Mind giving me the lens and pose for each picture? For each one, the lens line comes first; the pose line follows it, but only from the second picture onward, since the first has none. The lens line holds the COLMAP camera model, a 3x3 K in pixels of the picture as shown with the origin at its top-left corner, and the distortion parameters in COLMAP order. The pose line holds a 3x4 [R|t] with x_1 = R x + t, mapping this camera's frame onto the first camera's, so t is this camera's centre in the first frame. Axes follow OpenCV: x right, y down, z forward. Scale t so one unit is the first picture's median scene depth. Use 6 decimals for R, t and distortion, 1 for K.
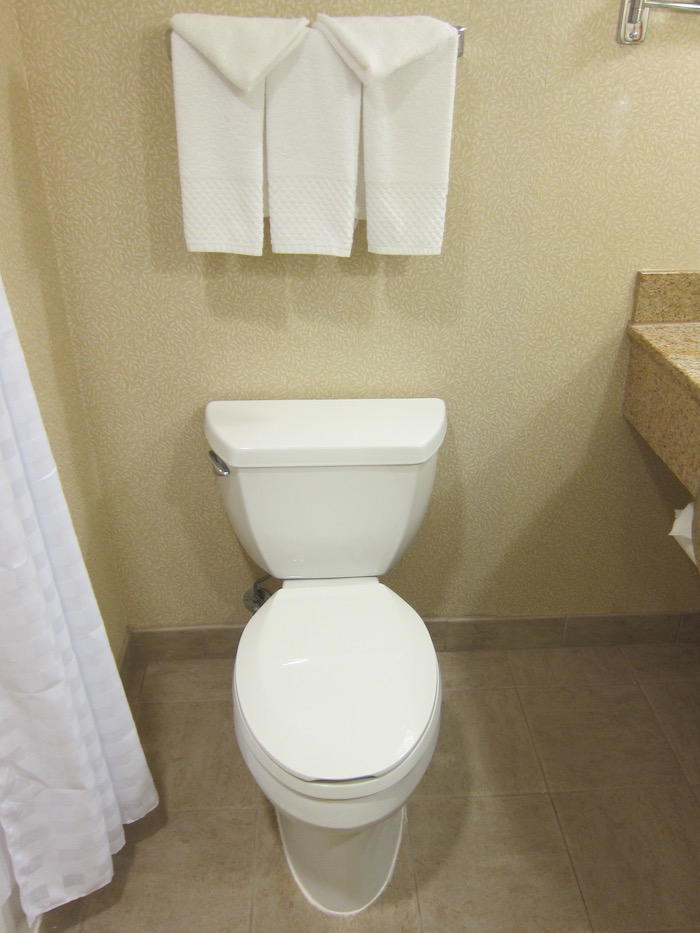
lens RADIAL K [[777.5, 0, 350.0], [0, 777.5, 466.5], [0, 0, 1]] dist [-0.057864, 0.018575]
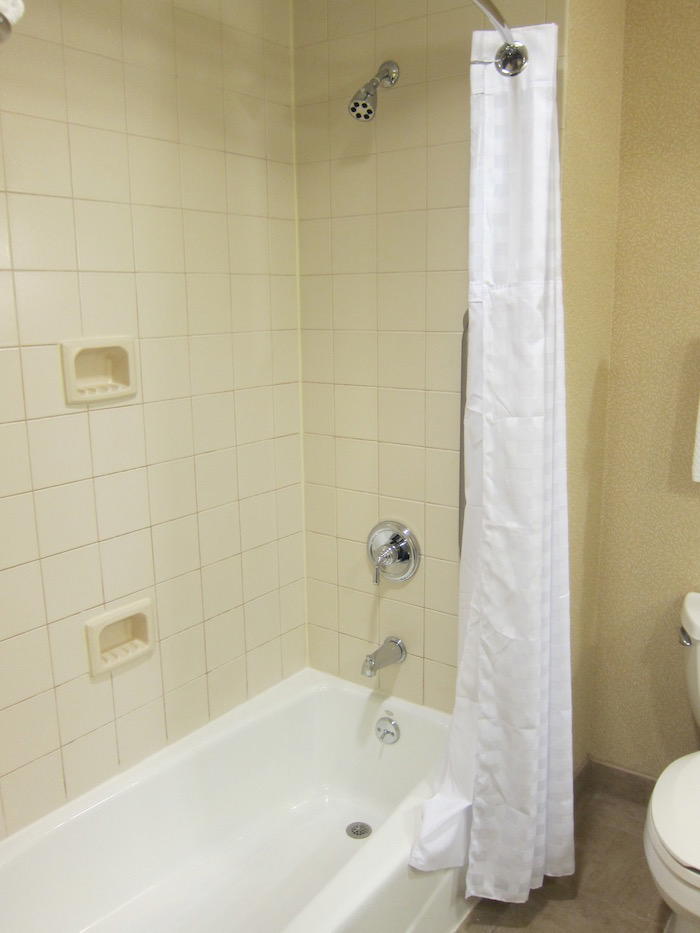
lens RADIAL K [[777.5, 0, 350.0], [0, 777.5, 466.5], [0, 0, 1]] dist [-0.057864, 0.018575]
pose [[0.763279, 0.127879, -0.633287, 0.209294], [-0.303937, 0.936047, -0.177310, 0.145799], [0.570112, 0.327816, 0.753332, -0.457562]]
